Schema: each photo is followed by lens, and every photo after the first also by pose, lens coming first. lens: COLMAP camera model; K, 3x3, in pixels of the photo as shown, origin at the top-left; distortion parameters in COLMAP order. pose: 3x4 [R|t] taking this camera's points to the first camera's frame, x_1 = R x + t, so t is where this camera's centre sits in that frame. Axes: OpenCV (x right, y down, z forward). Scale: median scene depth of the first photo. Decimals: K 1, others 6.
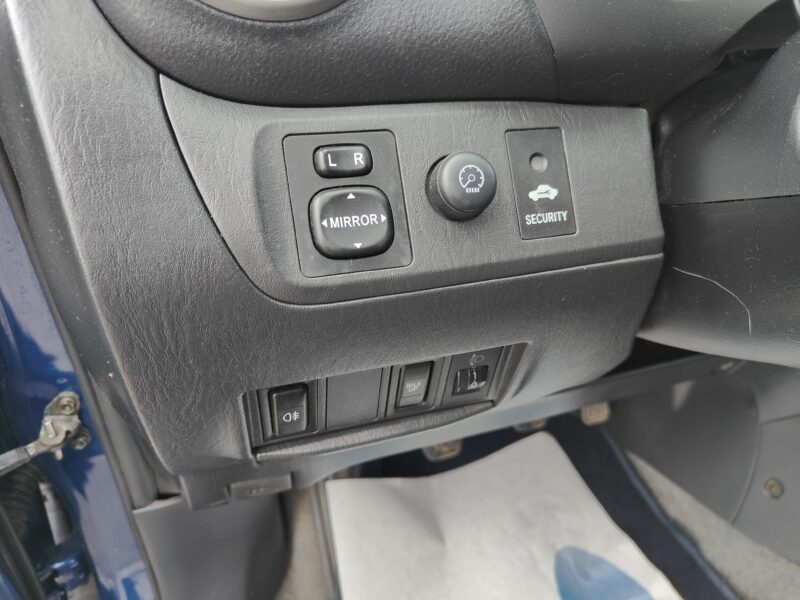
lens RADIAL K [[565.9, 0, 405.2], [0, 565.9, 310.0], [0, 0, 1]] dist [-0.020851, 0.002725]
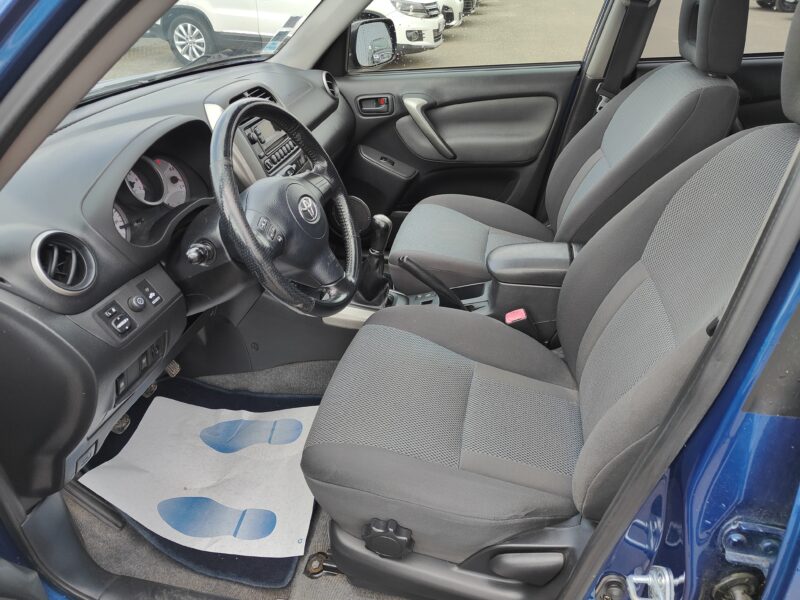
lens RADIAL K [[542.4, 0, 383.5], [0, 542.4, 318.2], [0, 0, 1]] dist [-0.006586, 0.001565]
pose [[0.533211, -0.491740, 0.688387, -1.530999], [0.478176, 0.846445, 0.234262, -0.175997], [-0.697878, 0.204259, 0.686473, -2.624711]]
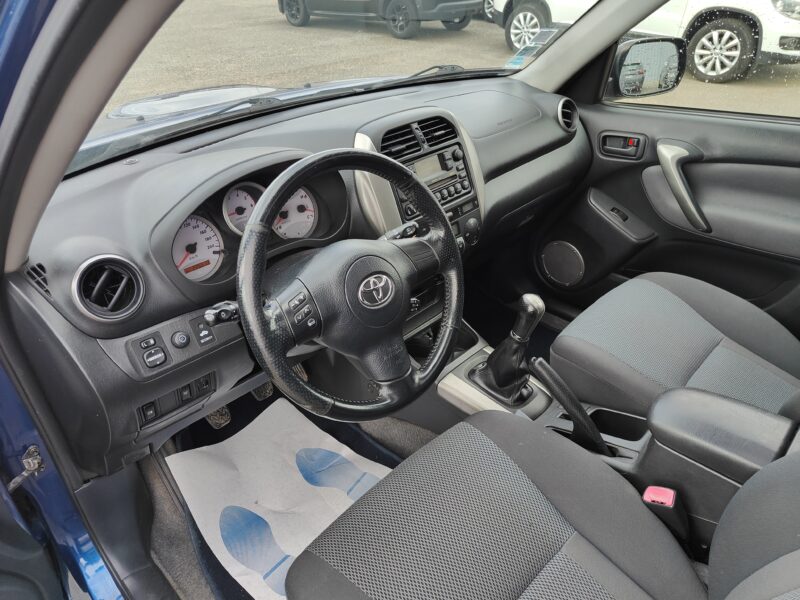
lens RADIAL K [[542.4, 0, 383.5], [0, 542.4, 318.2], [0, 0, 1]] dist [-0.006586, 0.001565]
pose [[0.904898, -0.269240, 0.329650, 0.156122], [0.260241, 0.962853, 0.072038, -0.242334], [-0.336800, 0.020601, 0.941351, -2.730418]]
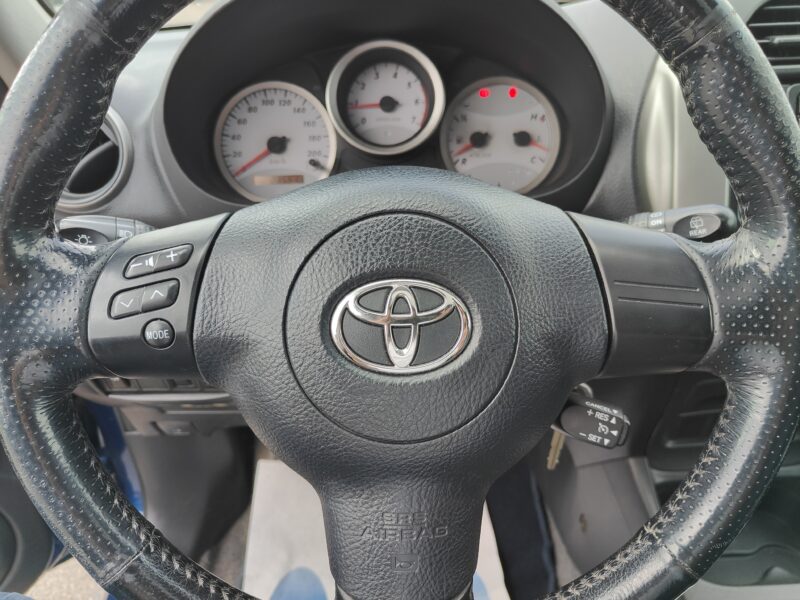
lens RADIAL K [[565.9, 0, 405.2], [0, 565.9, 310.0], [0, 0, 1]] dist [-0.020851, 0.002725]
pose [[0.951045, 0.130248, -0.280266, 1.438670], [-0.134837, 0.990863, 0.002933, -0.219532], [0.278088, 0.035001, 0.959918, -0.783689]]
